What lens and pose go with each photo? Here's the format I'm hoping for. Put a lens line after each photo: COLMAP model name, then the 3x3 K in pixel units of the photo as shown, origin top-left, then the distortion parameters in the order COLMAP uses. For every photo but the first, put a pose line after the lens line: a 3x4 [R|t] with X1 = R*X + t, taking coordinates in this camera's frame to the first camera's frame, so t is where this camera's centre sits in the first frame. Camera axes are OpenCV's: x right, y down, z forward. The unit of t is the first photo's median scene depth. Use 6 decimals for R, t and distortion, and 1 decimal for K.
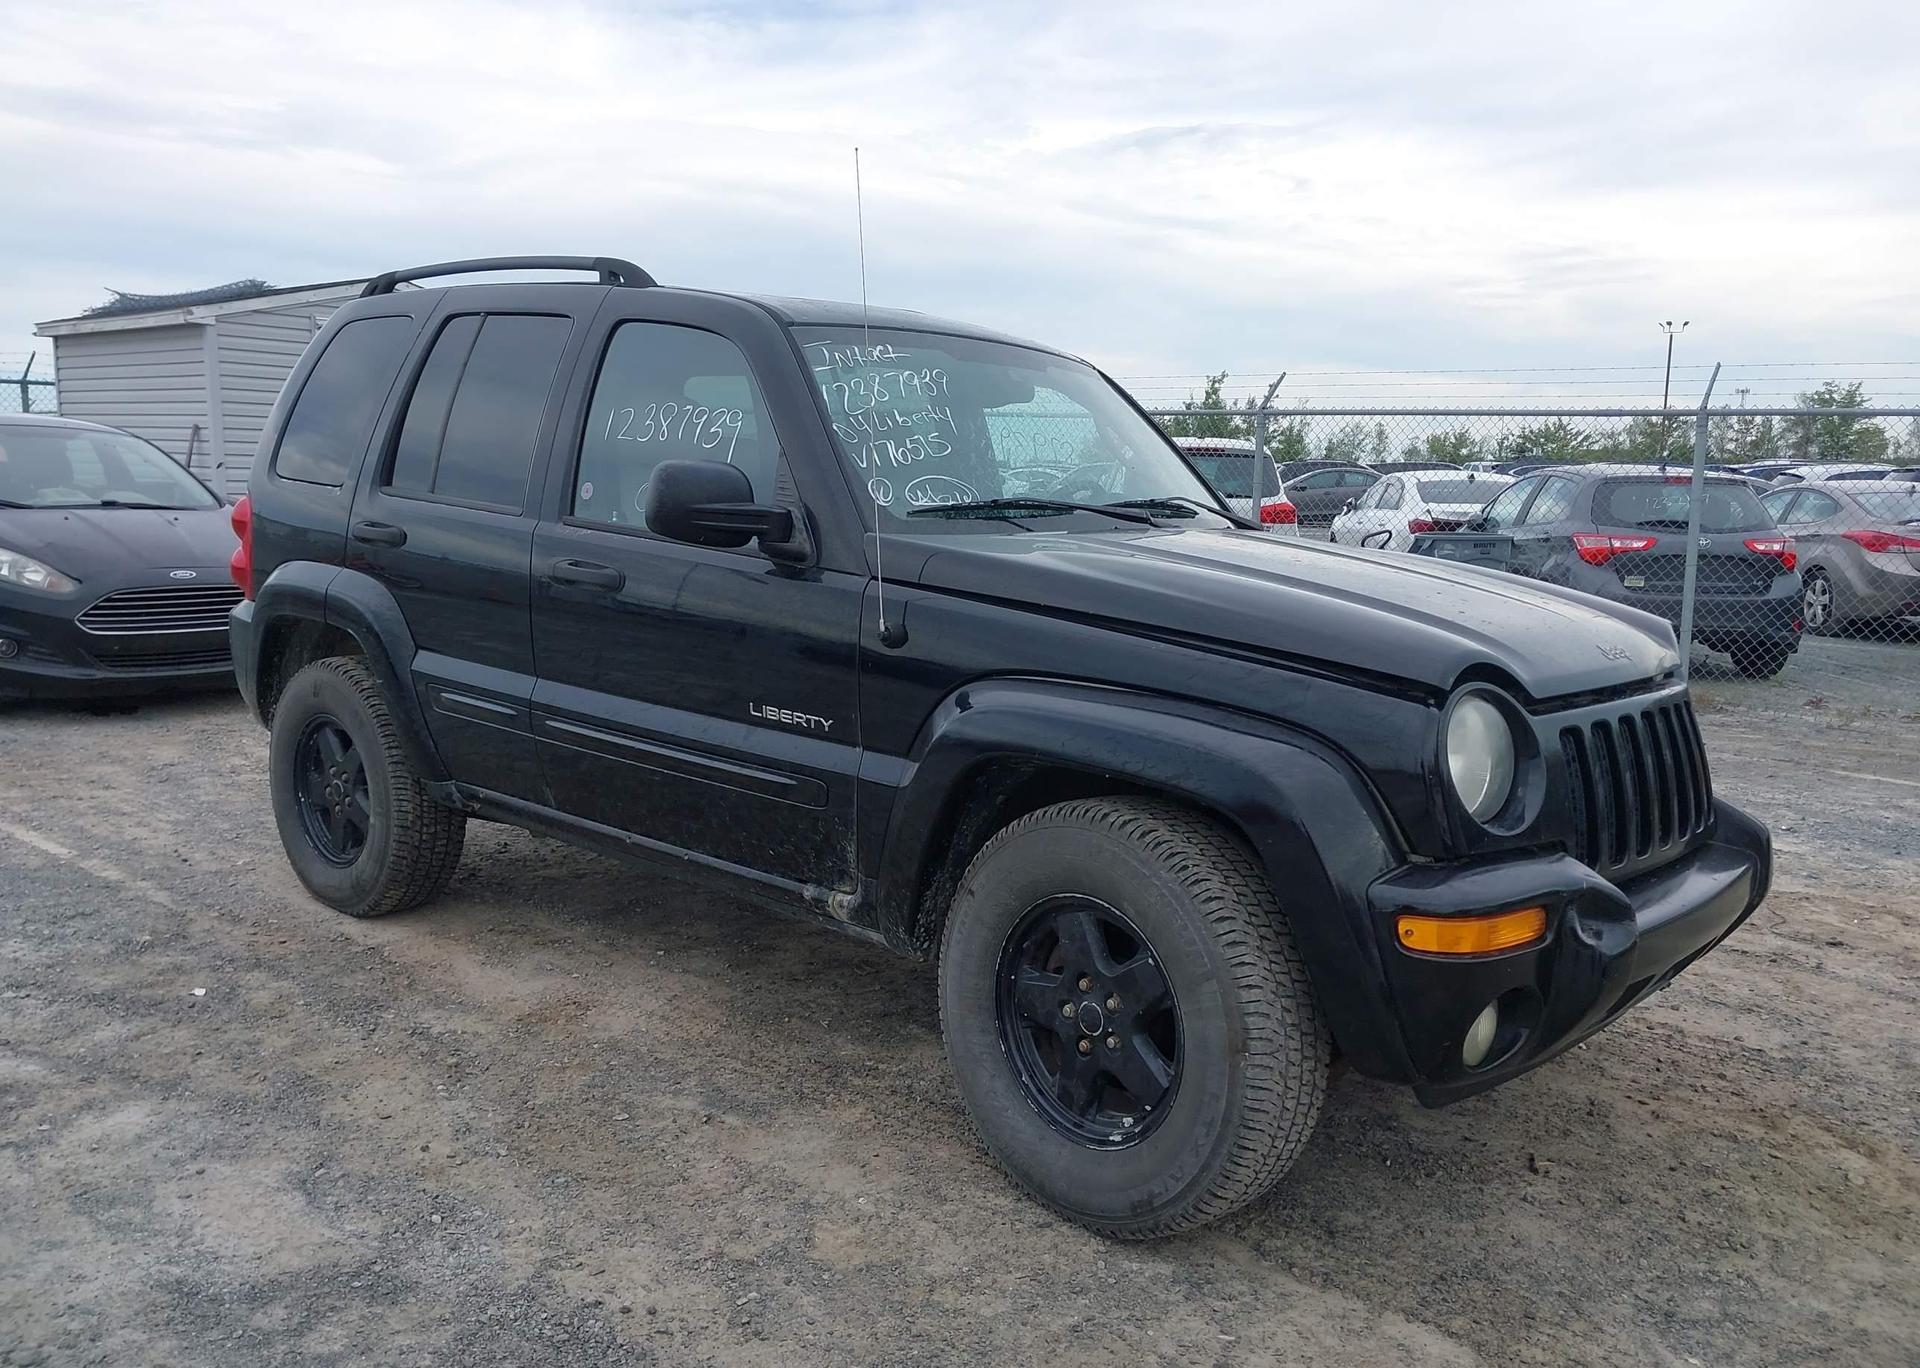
lens RADIAL K [[1521.2, 0, 957.1], [0, 1521.2, 678.1], [0, 0, 1]] dist [0.047631, -0.053168]
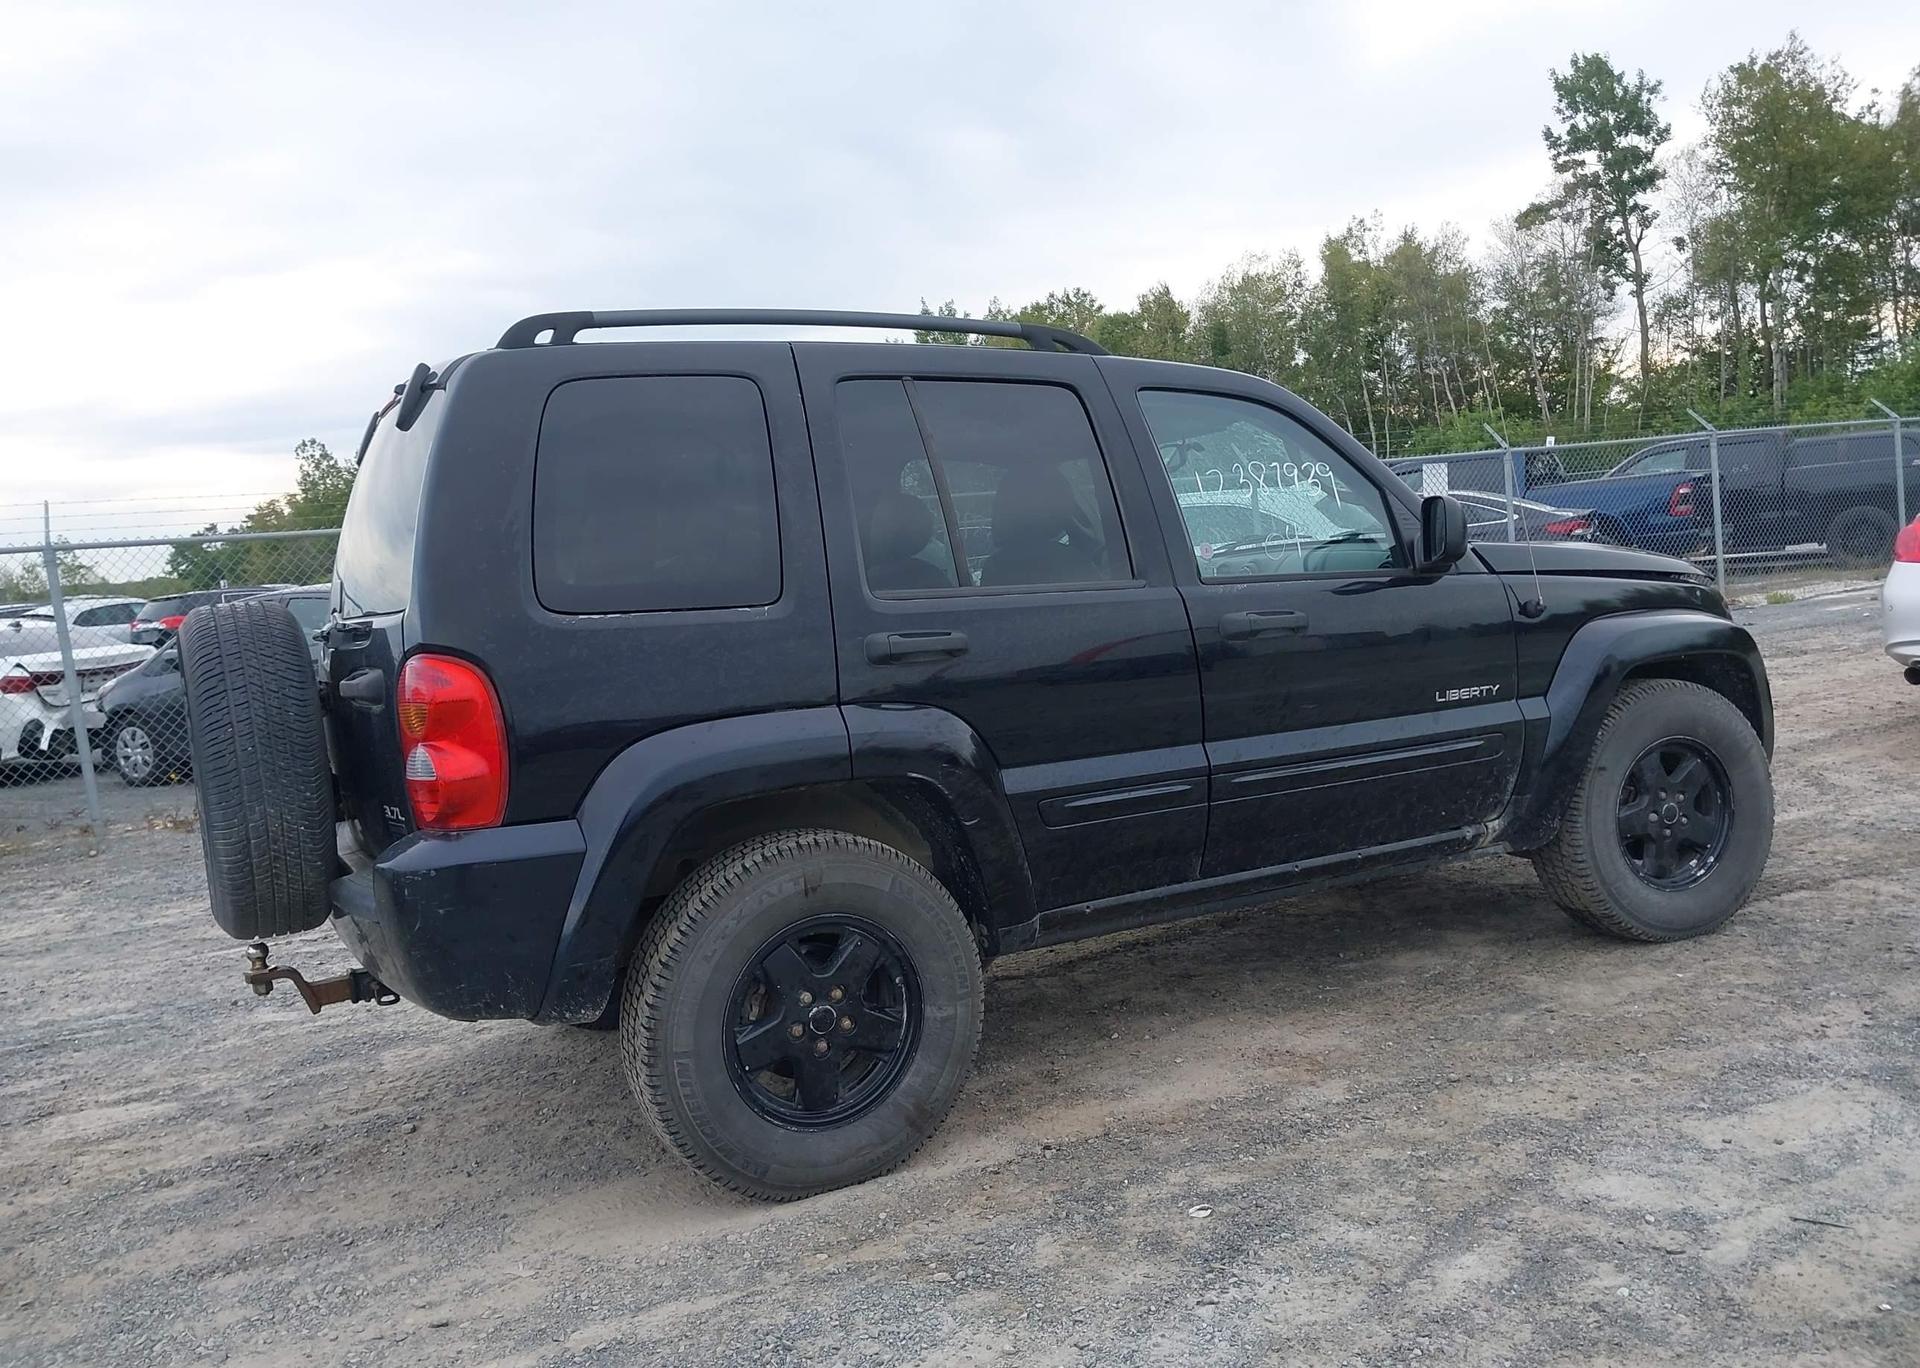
lens RADIAL K [[1502.7, 0, 985.5], [0, 1502.7, 686.4], [0, 0, 1]] dist [0.001567, -0.003236]
pose [[0.353516, -0.143172, 0.924407, -1.406326], [0.222060, 0.972814, 0.065748, -0.151613], [-0.908689, 0.182031, 0.375698, 0.894255]]
